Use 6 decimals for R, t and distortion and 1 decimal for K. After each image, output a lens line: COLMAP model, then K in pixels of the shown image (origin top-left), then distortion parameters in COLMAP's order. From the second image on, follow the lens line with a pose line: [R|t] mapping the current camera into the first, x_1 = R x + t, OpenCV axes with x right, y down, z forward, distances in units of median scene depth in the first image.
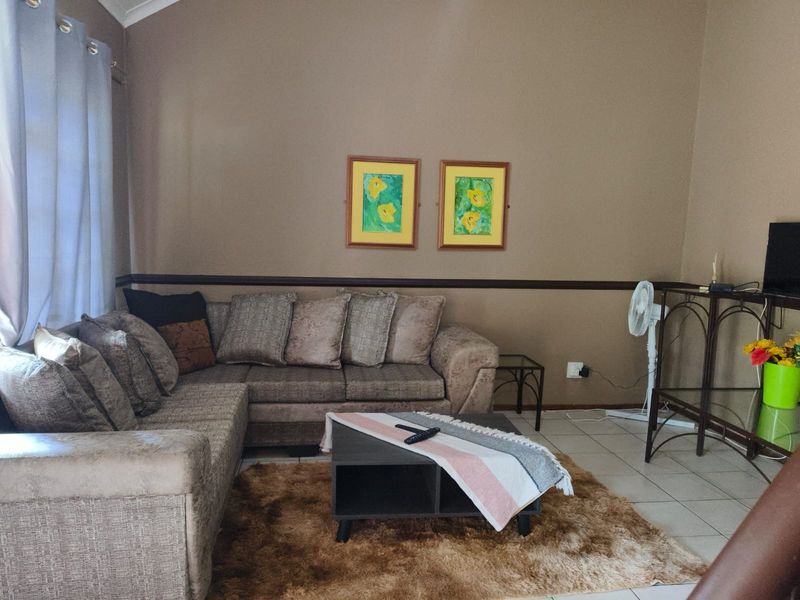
lens RADIAL K [[509.9, 0, 387.2], [0, 509.9, 297.5], [0, 0, 1]] dist [0.047554, -0.058136]
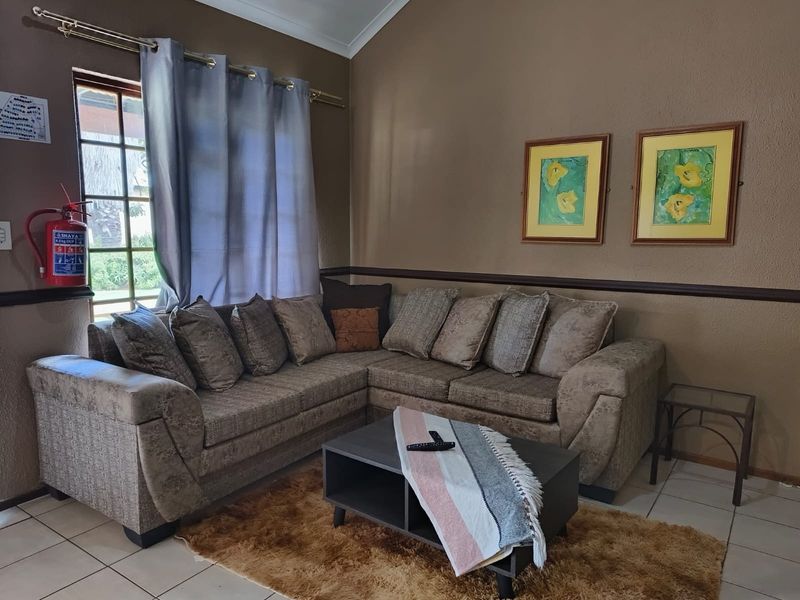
lens RADIAL K [[509.9, 0, 387.2], [0, 509.9, 297.5], [0, 0, 1]] dist [0.047554, -0.058136]
pose [[0.768044, 0.061265, -0.637460, 0.349770], [-0.064220, 0.997764, 0.018518, -0.001861], [0.637169, 0.026715, 0.770261, 0.153348]]
